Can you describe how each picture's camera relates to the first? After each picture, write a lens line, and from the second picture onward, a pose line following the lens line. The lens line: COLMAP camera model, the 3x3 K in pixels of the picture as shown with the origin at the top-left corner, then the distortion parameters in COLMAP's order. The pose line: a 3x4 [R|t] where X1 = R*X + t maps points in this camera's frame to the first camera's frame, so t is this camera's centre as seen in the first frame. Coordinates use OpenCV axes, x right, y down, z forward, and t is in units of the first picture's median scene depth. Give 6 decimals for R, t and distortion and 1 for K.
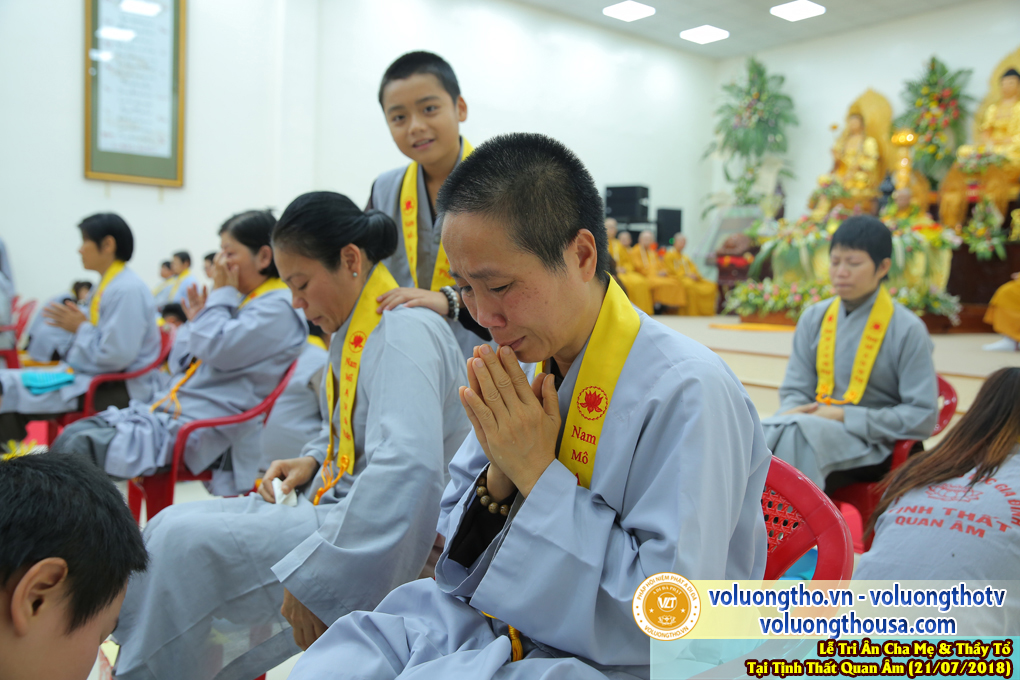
lens RADIAL K [[881.7, 0, 510.0], [0, 881.7, 340.0], [0, 0, 1]] dist [-0.072259, 0.153290]
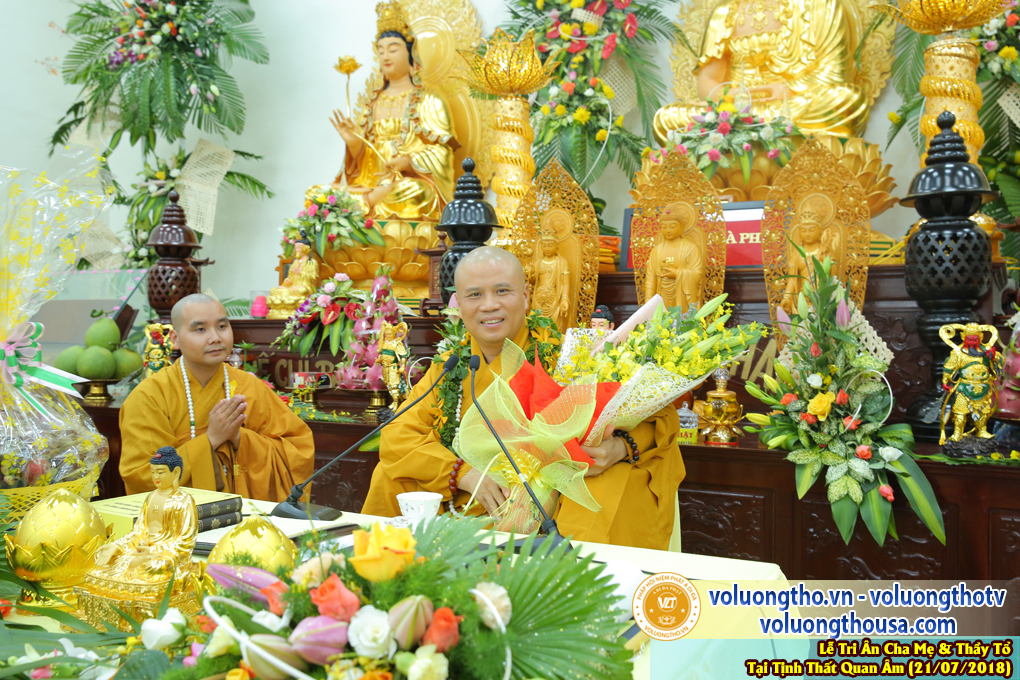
lens RADIAL K [[918.6, 0, 510.0], [0, 918.6, 340.0], [0, 0, 1]] dist [-0.054441, 0.116231]
pose [[0.917581, -0.036627, 0.395858, 0.270611], [0.055146, 0.997847, -0.035501, -0.101889], [-0.393706, 0.054405, 0.917625, 0.601054]]
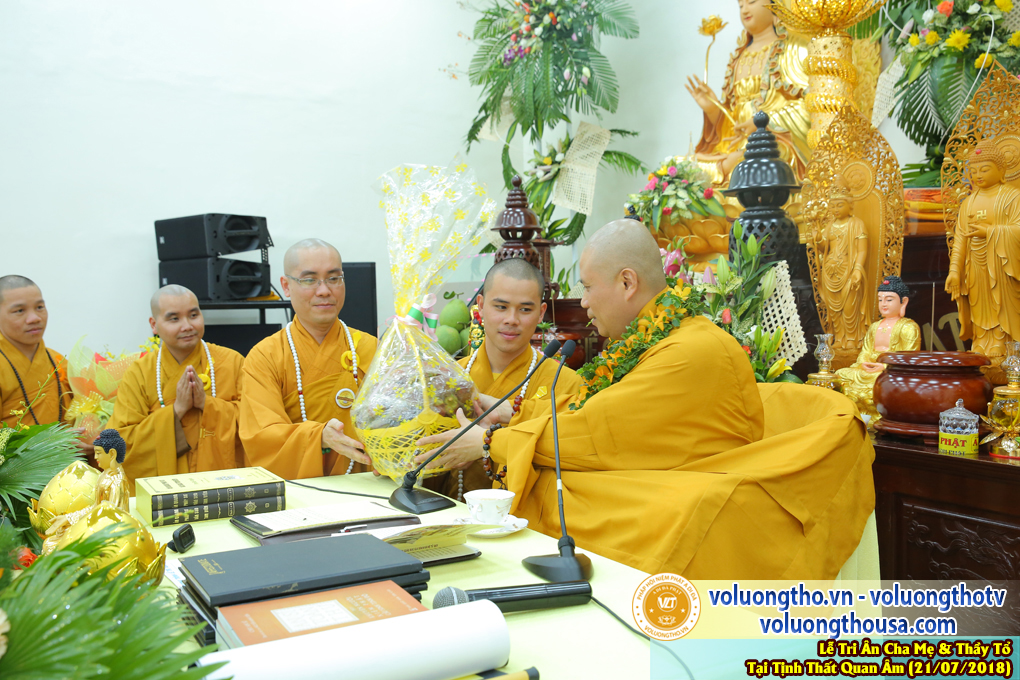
lens RADIAL K [[920.7, 0, 510.0], [0, 920.7, 340.0], [0, 0, 1]] dist [-0.052757, 0.117001]
pose [[0.989923, -0.040843, -0.135587, 0.333394], [0.036557, 0.998755, -0.033956, -0.100855], [0.136805, 0.028658, 0.990183, 0.608465]]
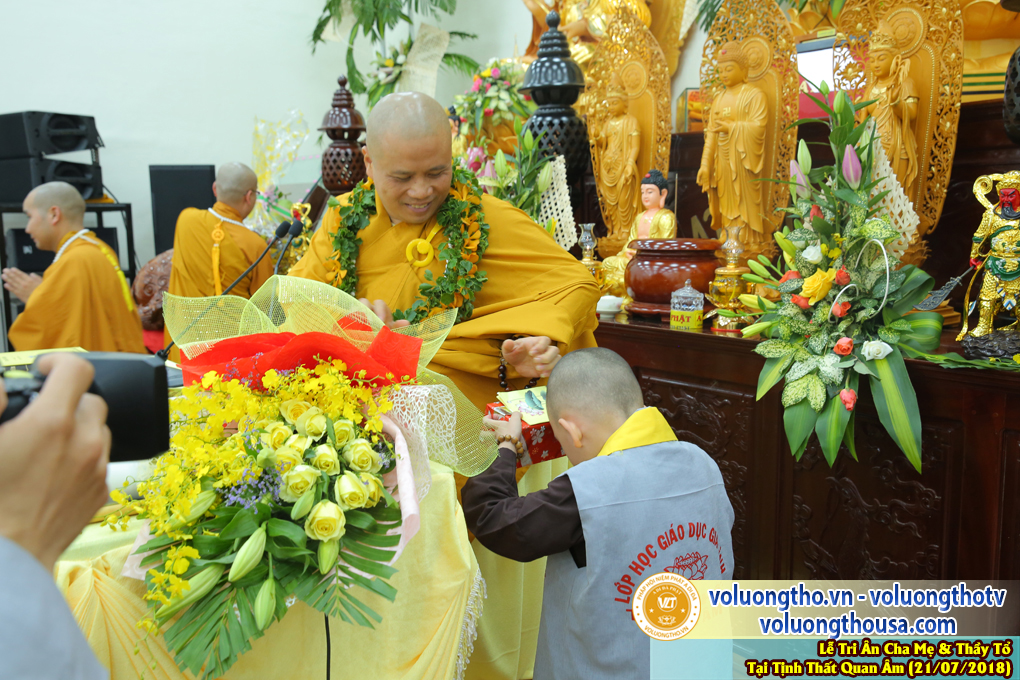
lens RADIAL K [[918.6, 0, 510.0], [0, 918.6, 340.0], [0, 0, 1]] dist [-0.054441, 0.116231]
pose [[0.998787, -0.043003, -0.023979, 0.358508], [0.044492, 0.996863, 0.065463, -0.094590], [0.021089, -0.066450, 0.997567, 0.600743]]
